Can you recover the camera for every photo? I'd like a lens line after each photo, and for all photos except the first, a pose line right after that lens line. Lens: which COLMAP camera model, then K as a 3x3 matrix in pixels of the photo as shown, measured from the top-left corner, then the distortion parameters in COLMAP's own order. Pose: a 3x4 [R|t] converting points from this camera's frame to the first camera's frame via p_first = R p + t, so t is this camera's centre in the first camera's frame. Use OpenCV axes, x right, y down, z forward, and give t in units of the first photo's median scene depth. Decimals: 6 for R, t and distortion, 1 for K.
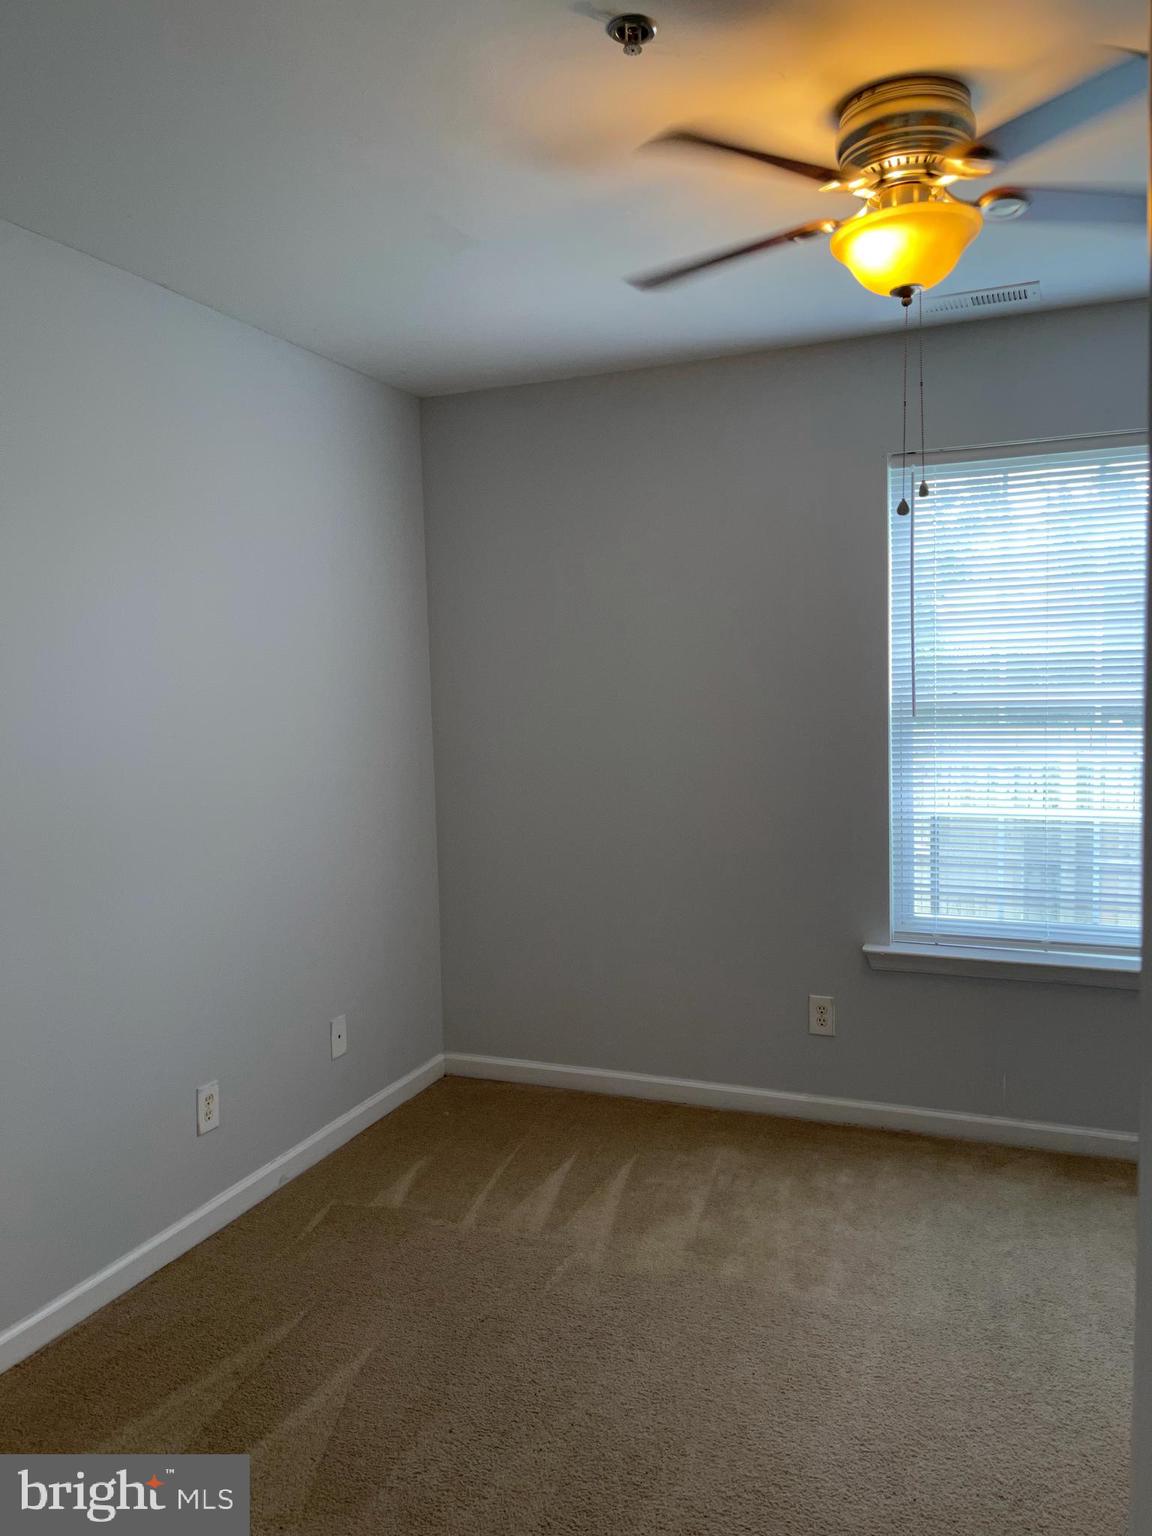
lens RADIAL K [[1156.8, 0, 572.4], [0, 1156.8, 773.1], [0, 0, 1]] dist [0.073572, -0.098992]
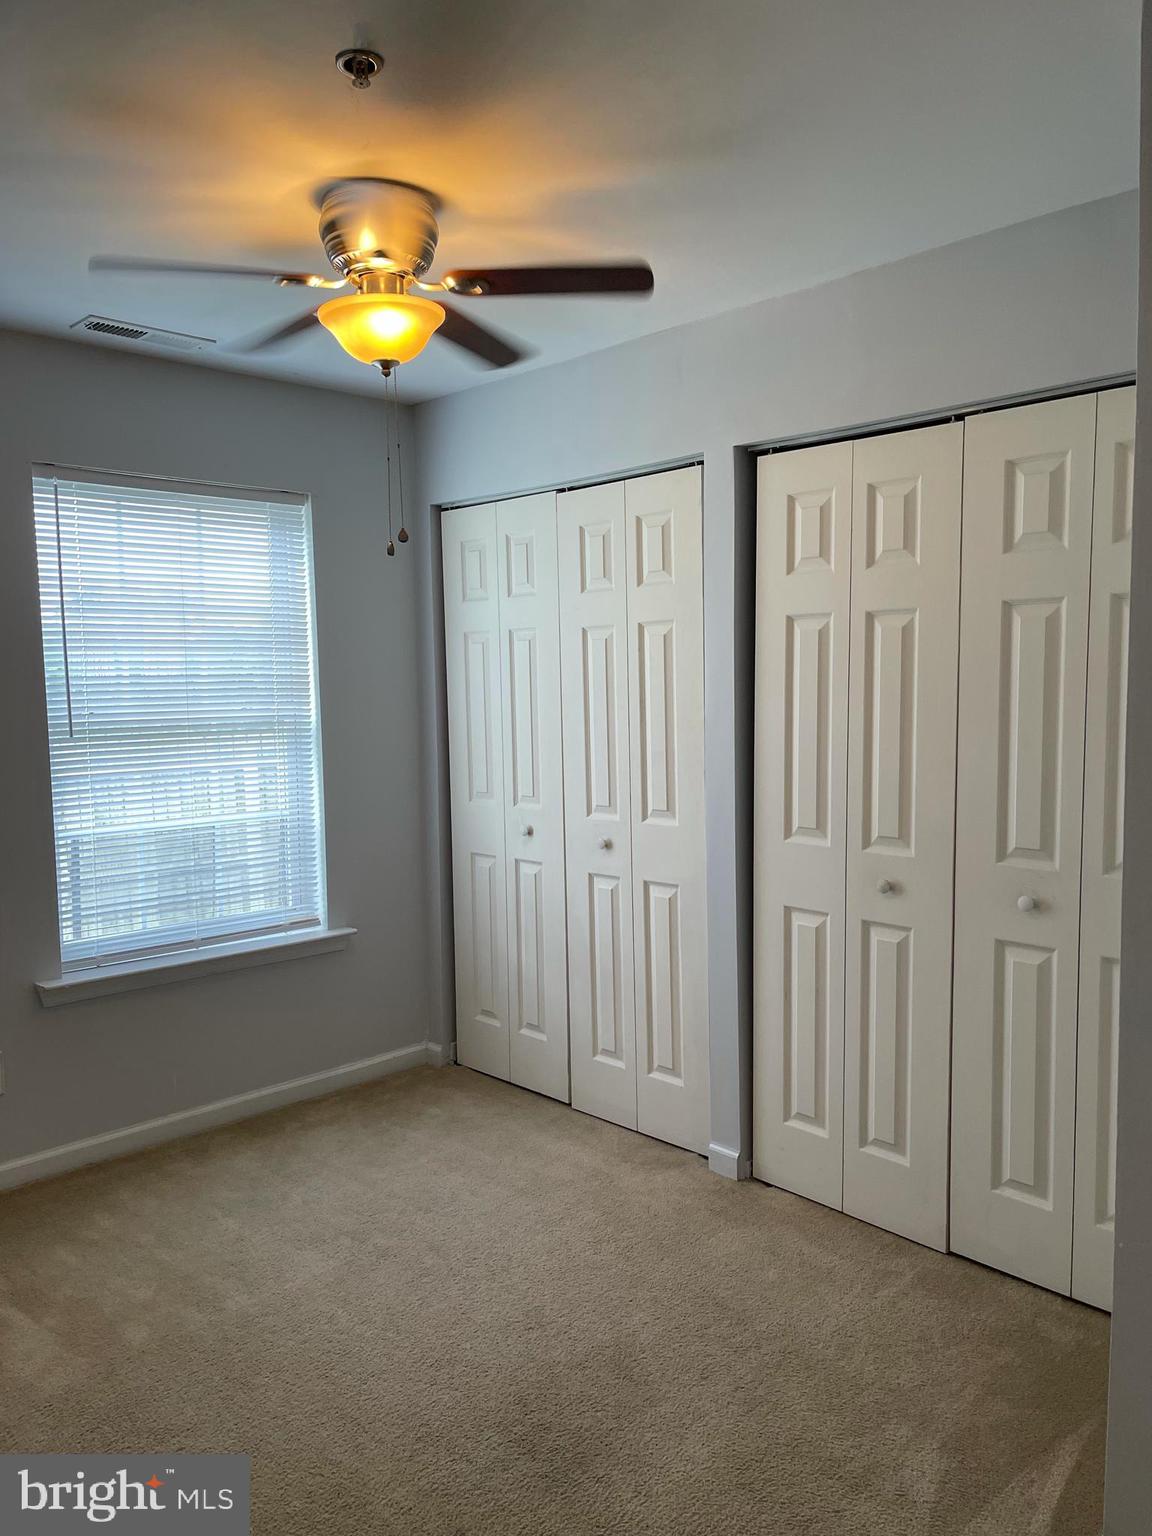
lens RADIAL K [[1156.8, 0, 572.4], [0, 1156.8, 773.1], [0, 0, 1]] dist [0.073572, -0.098992]
pose [[0.408989, -0.058154, 0.910684, -0.429075], [0.081099, 0.996335, 0.027202, -0.011714], [-0.908928, 0.062730, 0.412206, 0.221416]]
